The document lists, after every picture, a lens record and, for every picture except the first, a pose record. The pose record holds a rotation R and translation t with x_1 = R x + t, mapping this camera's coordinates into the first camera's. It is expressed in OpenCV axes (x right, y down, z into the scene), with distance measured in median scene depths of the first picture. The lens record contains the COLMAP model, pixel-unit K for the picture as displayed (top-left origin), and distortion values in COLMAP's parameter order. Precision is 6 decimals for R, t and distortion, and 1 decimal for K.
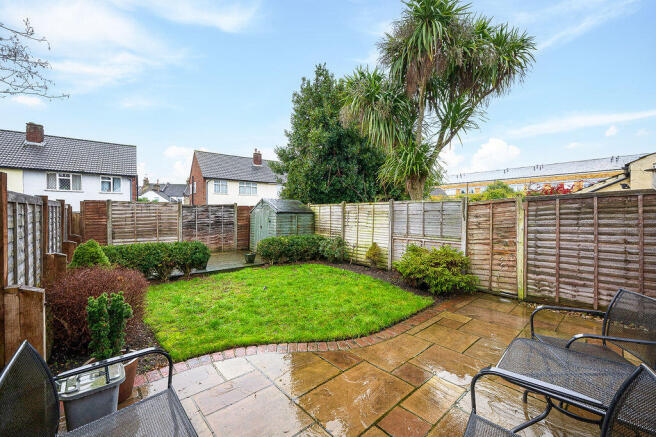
lens RADIAL K [[263.1, 0, 328.9], [0, 263.1, 217.4], [0, 0, 1]] dist [0.001129, -0.000069]
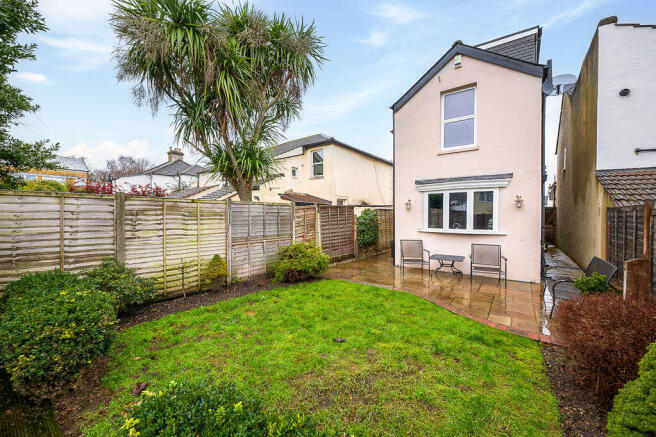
lens RADIAL K [[263.1, 0, 328.1], [0, 263.1, 218.3], [0, 0, 1]] dist [0.001129, -0.000069]
pose [[-0.194930, -0.015161, 0.980700, -0.703372], [0.011681, 0.999774, 0.017778, -0.017931], [-0.980748, 0.014921, -0.194709, 0.947295]]
